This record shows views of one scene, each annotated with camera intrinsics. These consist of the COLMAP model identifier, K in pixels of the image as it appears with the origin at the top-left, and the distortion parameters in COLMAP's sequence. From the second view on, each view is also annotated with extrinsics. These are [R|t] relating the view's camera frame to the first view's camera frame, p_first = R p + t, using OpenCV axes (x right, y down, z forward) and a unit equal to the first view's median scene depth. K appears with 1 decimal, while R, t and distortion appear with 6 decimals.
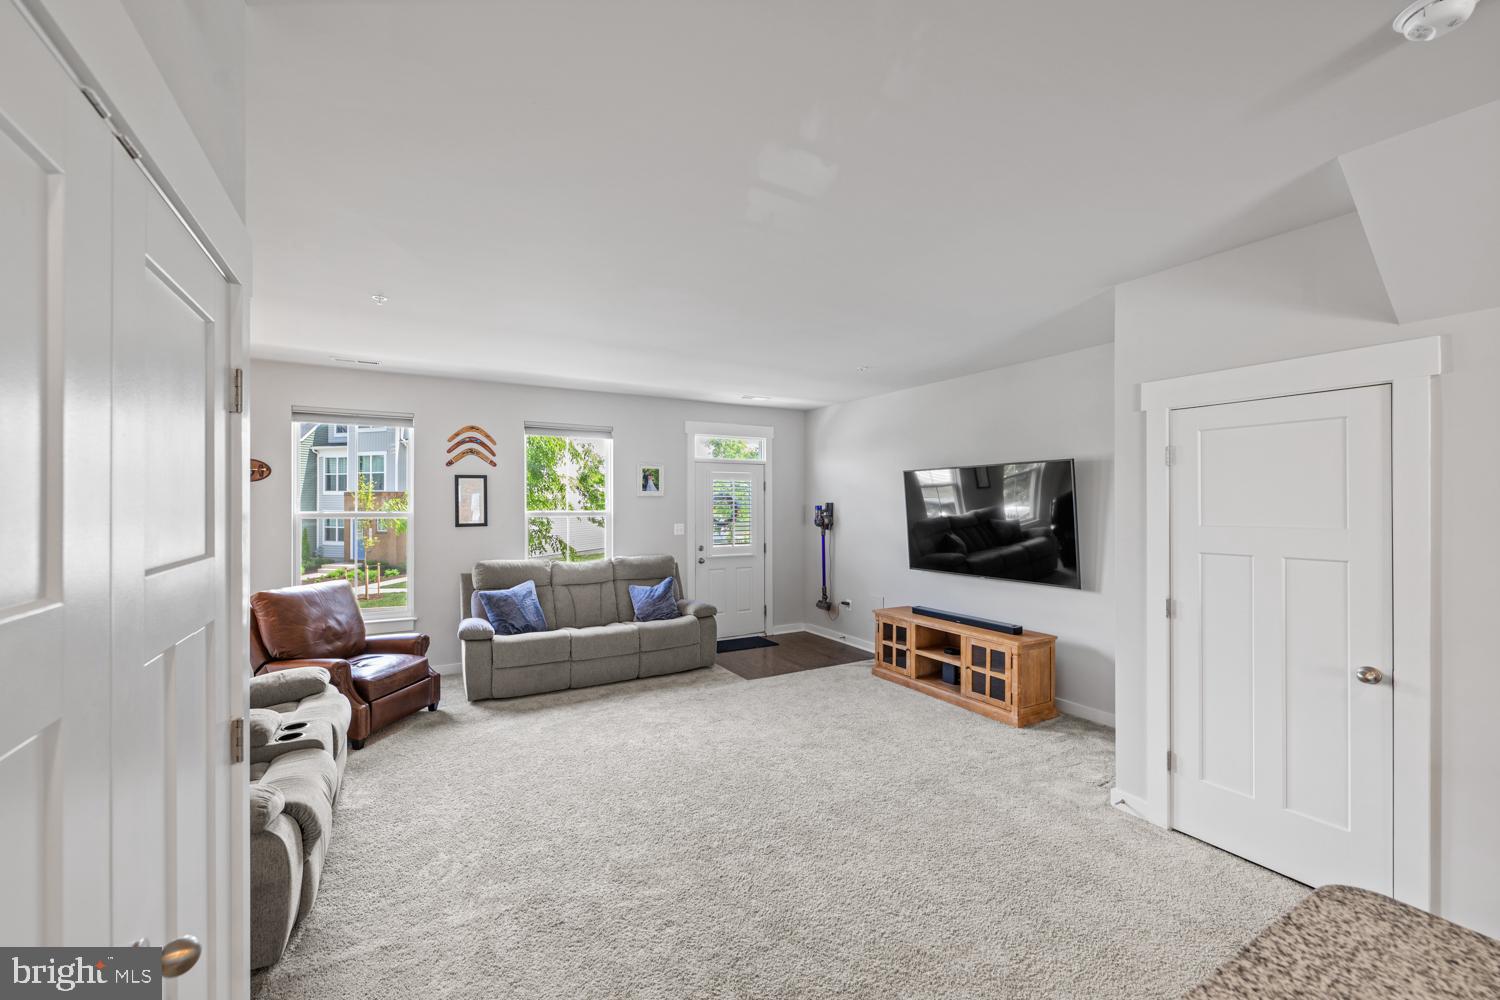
lens RADIAL K [[604.1, 0, 744.3], [0, 604.1, 502.0], [0, 0, 1]] dist [0.000287, -0.000419]
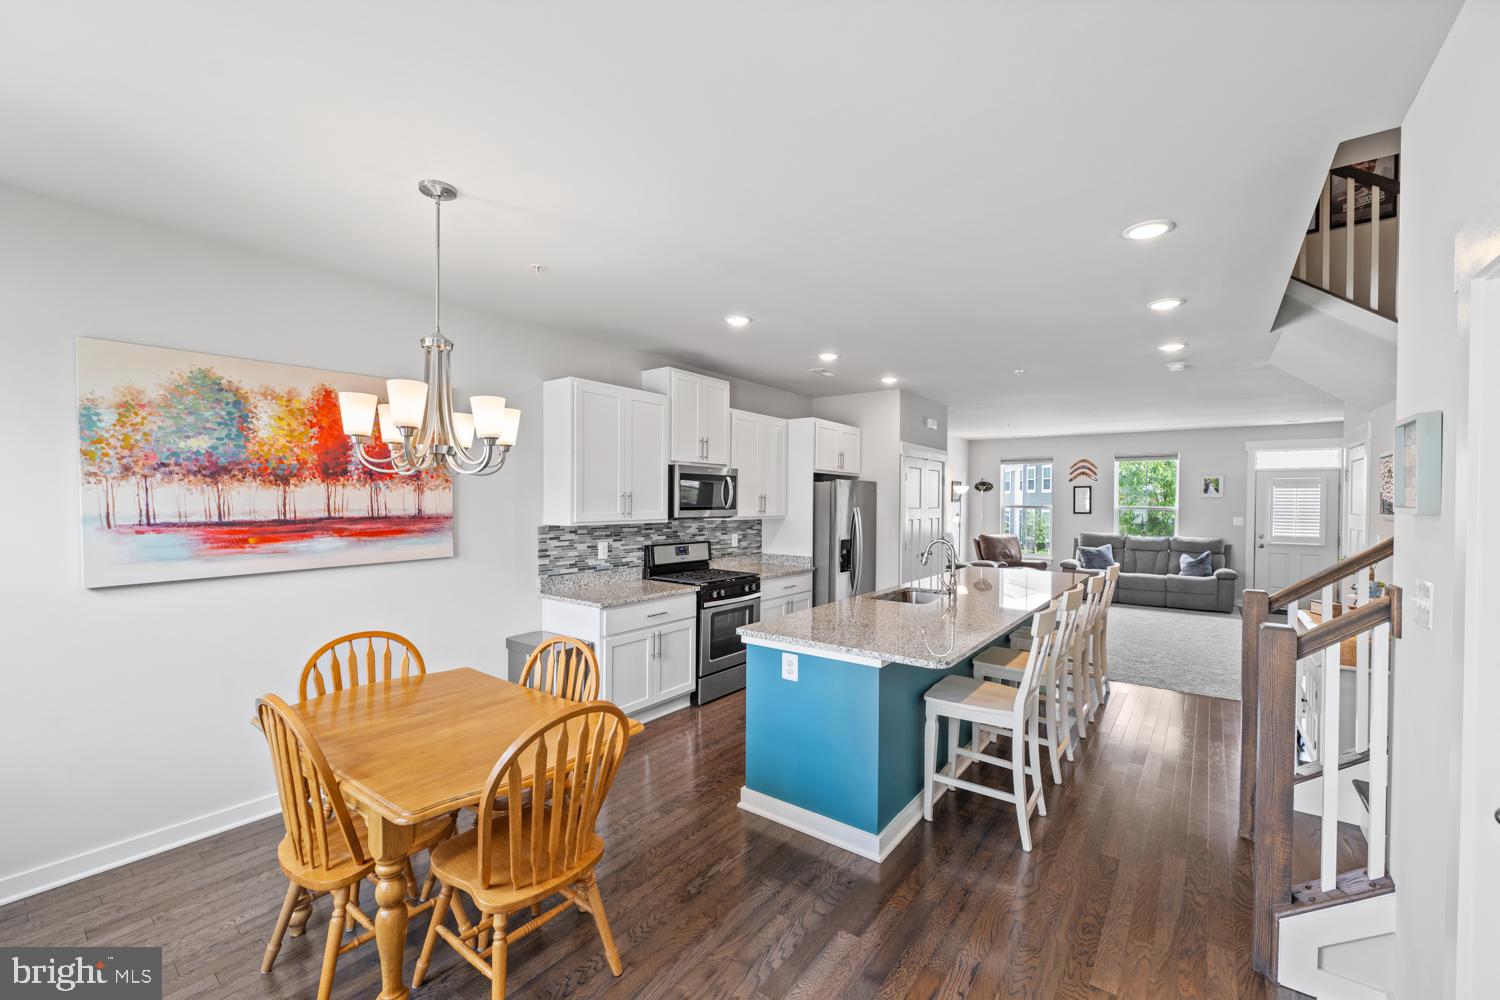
lens RADIAL K [[604.1, 0, 741.4], [0, 604.1, 508.1], [0, 0, 1]] dist [0.000287, -0.000419]
pose [[0.396521, 0.015492, -0.917895, 0.973560], [-0.006338, 0.999880, 0.014138, 0.003519], [0.918004, 0.000211, 0.396571, -0.813103]]
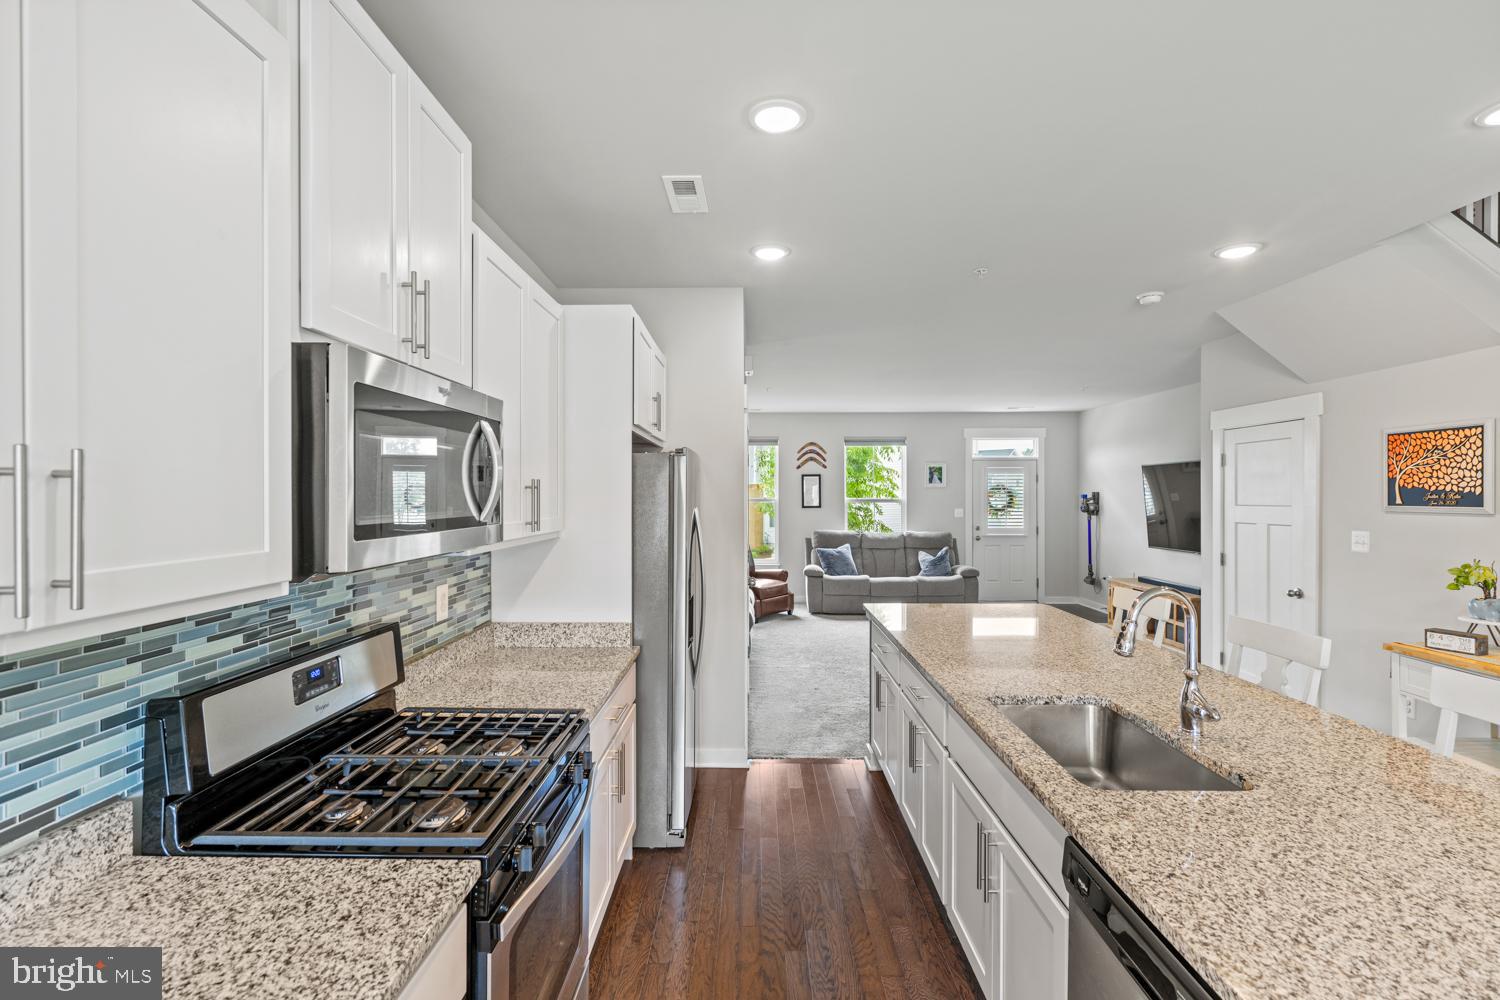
lens RADIAL K [[675.9, 0, 732.4], [0, 675.9, 492.0], [0, 0, 1]] dist [-0.004814, -0.000021]
pose [[0.855324, -0.001893, -0.518090, 0.309906], [0.001114, 0.999998, -0.001815, 0.003813], [0.518092, 0.000975, 0.855324, -0.664937]]
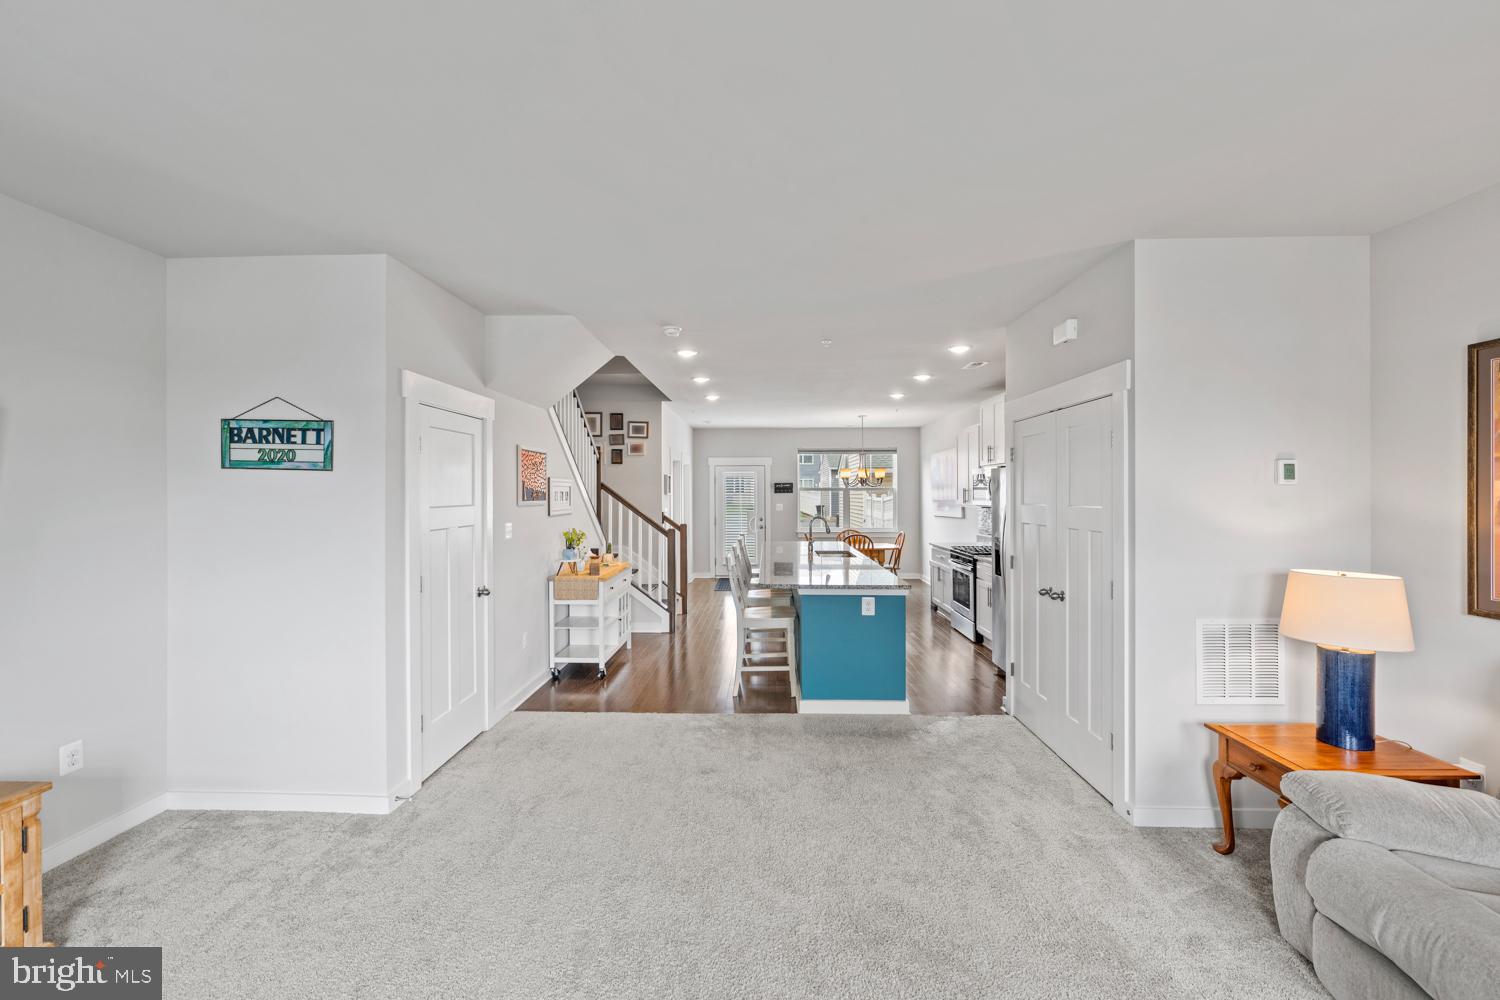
lens RADIAL K [[604.1, 0, 742.4], [0, 604.1, 490.1], [0, 0, 1]] dist [0.000287, -0.000419]
pose [[-0.851334, 0.003125, 0.524615, -0.223759], [0.000126, 0.999983, -0.005751, 0.006677], [-0.524624, -0.004830, -0.851320, 0.972438]]
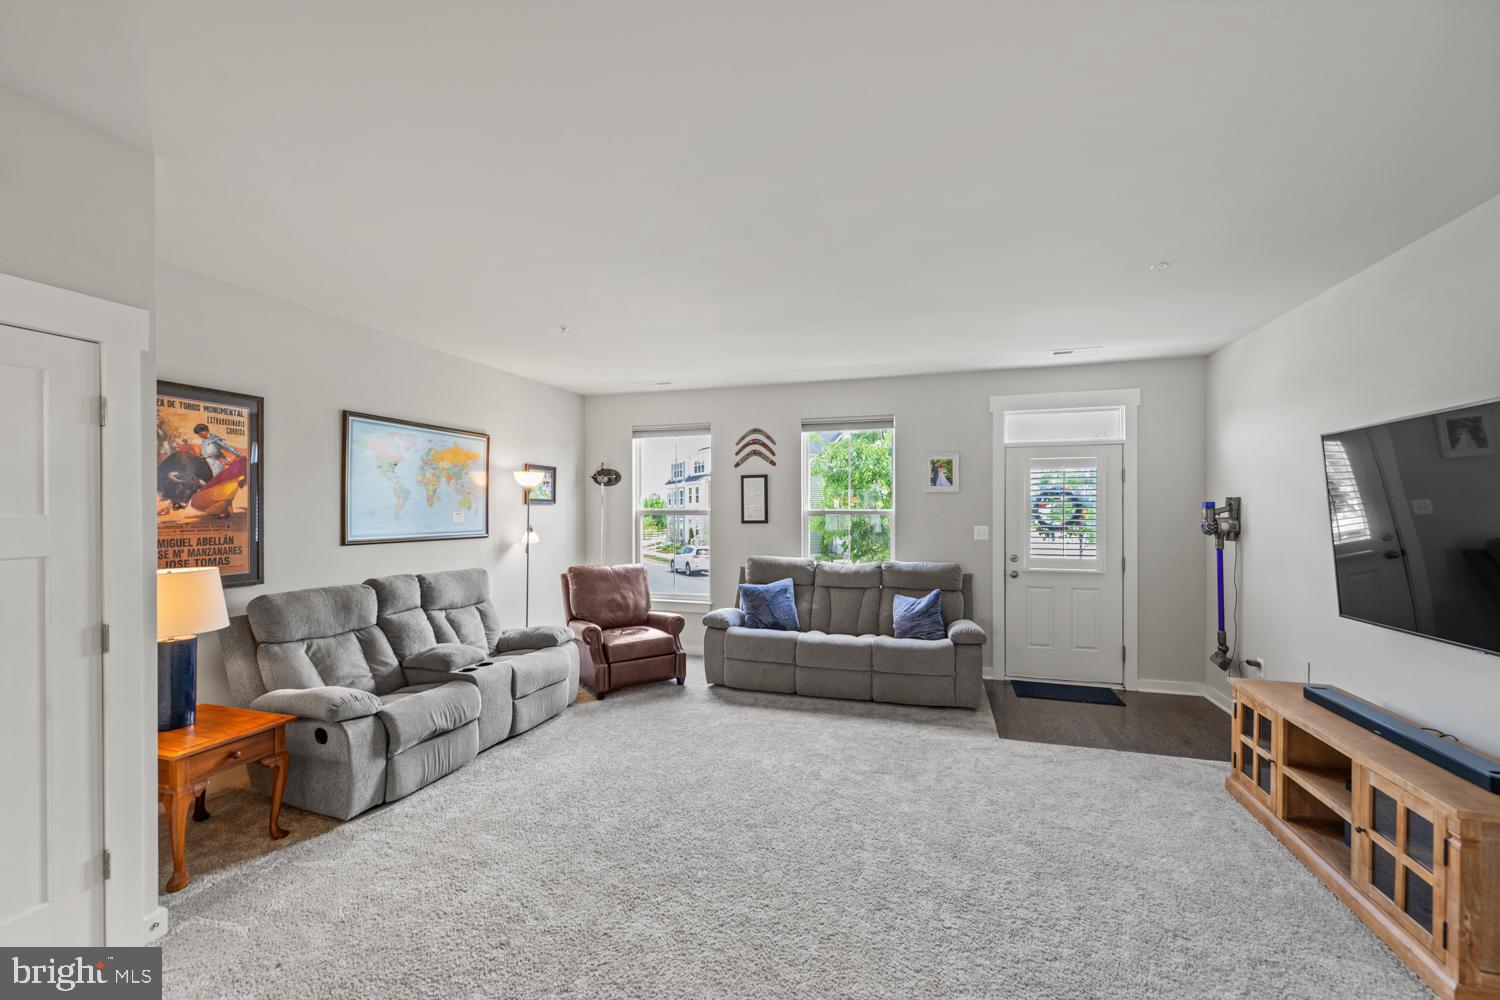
lens RADIAL K [[604.1, 0, 738.0], [0, 604.1, 514.1], [0, 0, 1]] dist [0.000287, -0.000419]
pose [[0.680169, 0.004533, -0.733041, 0.358591], [0.002036, 0.999965, 0.008073, 0.018083], [0.733053, -0.006983, 0.680136, 0.295833]]
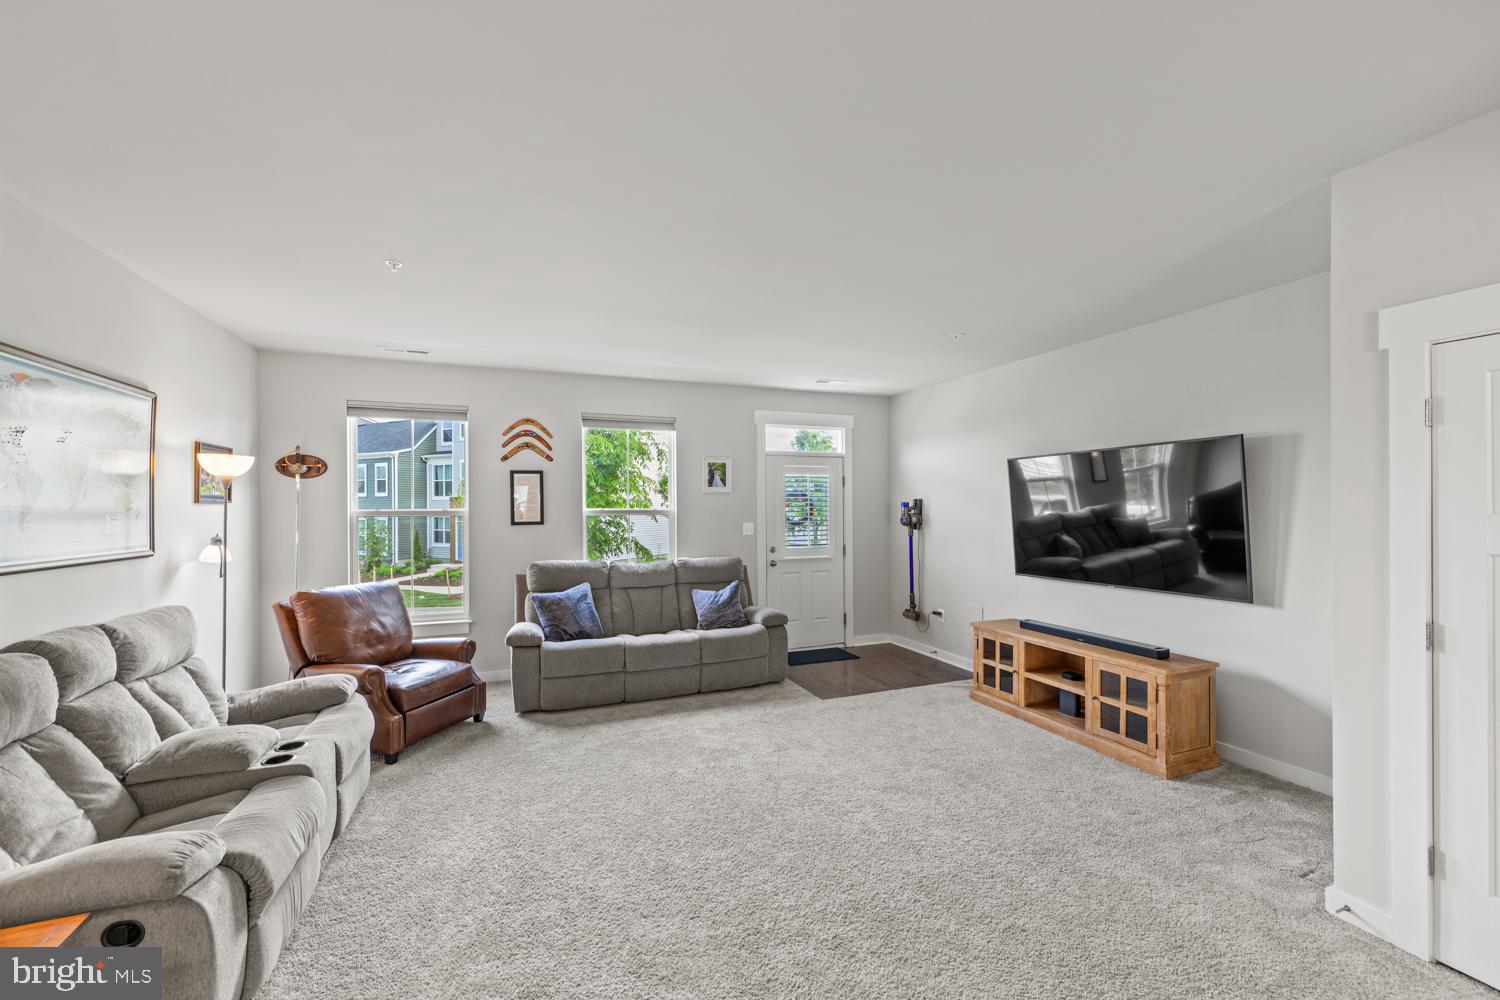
lens RADIAL K [[604.1, 0, 745.3], [0, 604.1, 507.9], [0, 0, 1]] dist [0.000287, -0.000419]
pose [[0.990181, -0.004687, -0.139712, 0.020985], [0.005198, 0.999981, 0.003291, 0.014745], [0.139694, -0.003985, 0.990187, 0.130007]]
